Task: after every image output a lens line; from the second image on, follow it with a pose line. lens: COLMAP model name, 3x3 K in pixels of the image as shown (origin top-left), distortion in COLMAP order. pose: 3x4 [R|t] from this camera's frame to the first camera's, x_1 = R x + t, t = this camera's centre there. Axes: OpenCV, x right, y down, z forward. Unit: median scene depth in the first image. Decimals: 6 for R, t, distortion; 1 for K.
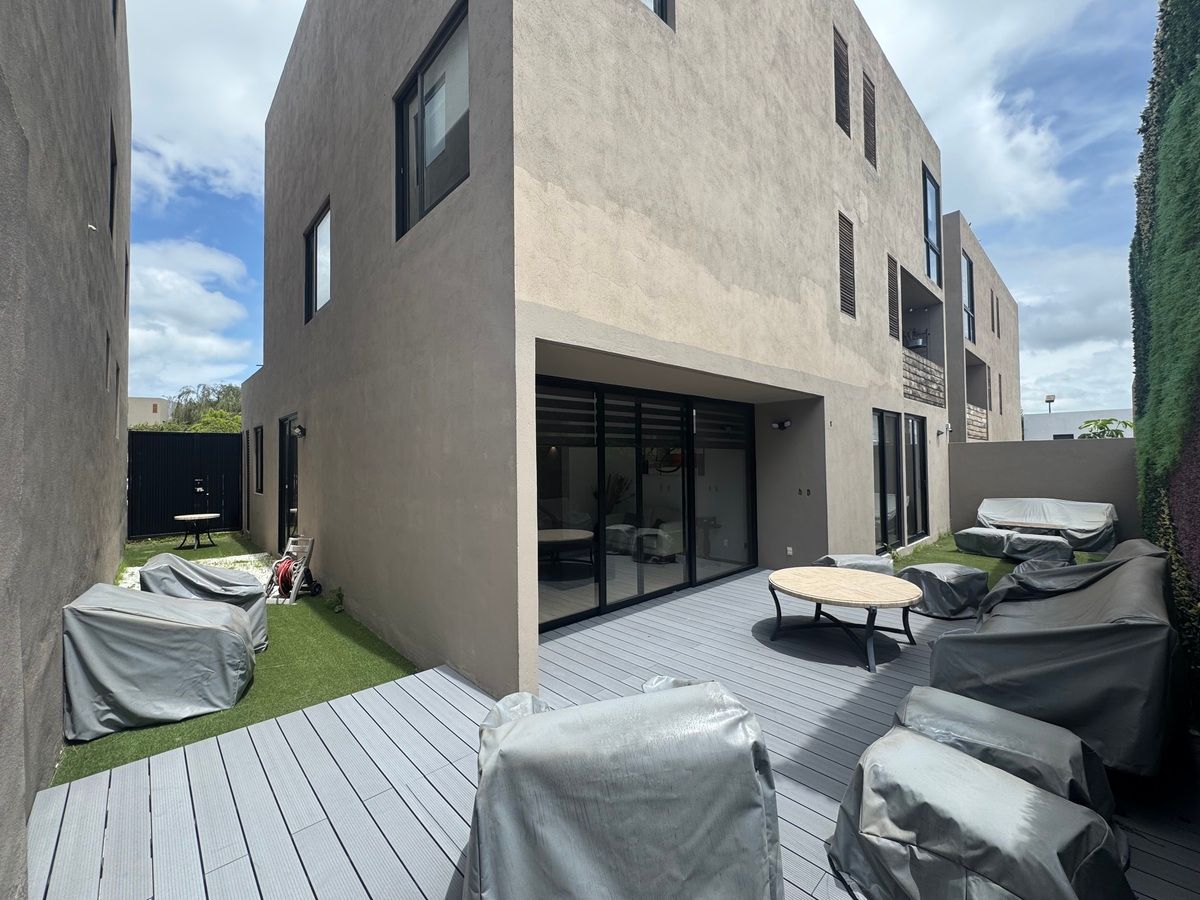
lens RADIAL K [[477.4, 0, 607.0], [0, 477.4, 445.3], [0, 0, 1]] dist [-0.004389, 0.000794]
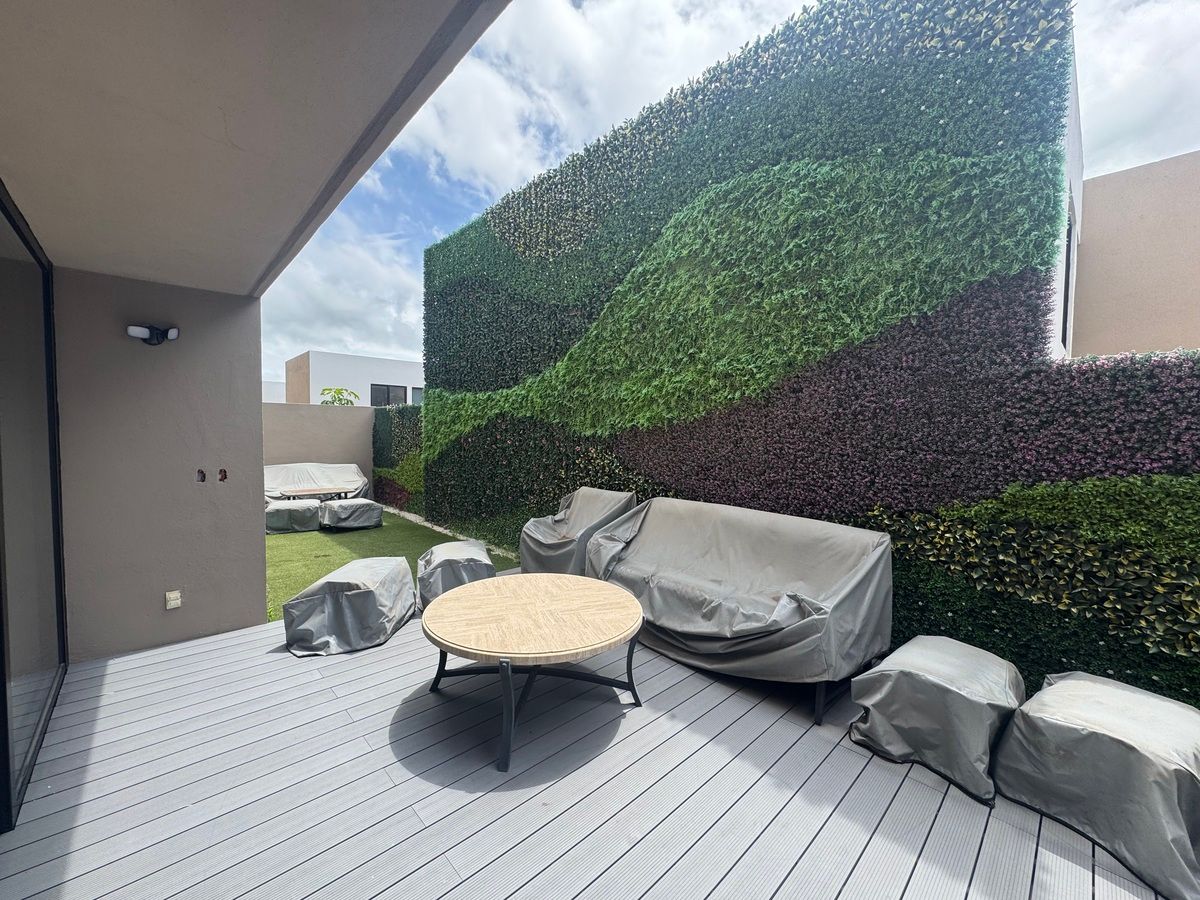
lens RADIAL K [[477.4, 0, 595.3], [0, 477.4, 449.9], [0, 0, 1]] dist [-0.004389, 0.000794]
pose [[0.020022, -0.032153, 0.999282, -0.085211], [-0.045766, 0.998406, 0.033042, 0.034733], [-0.998752, -0.046395, 0.018518, 0.568918]]
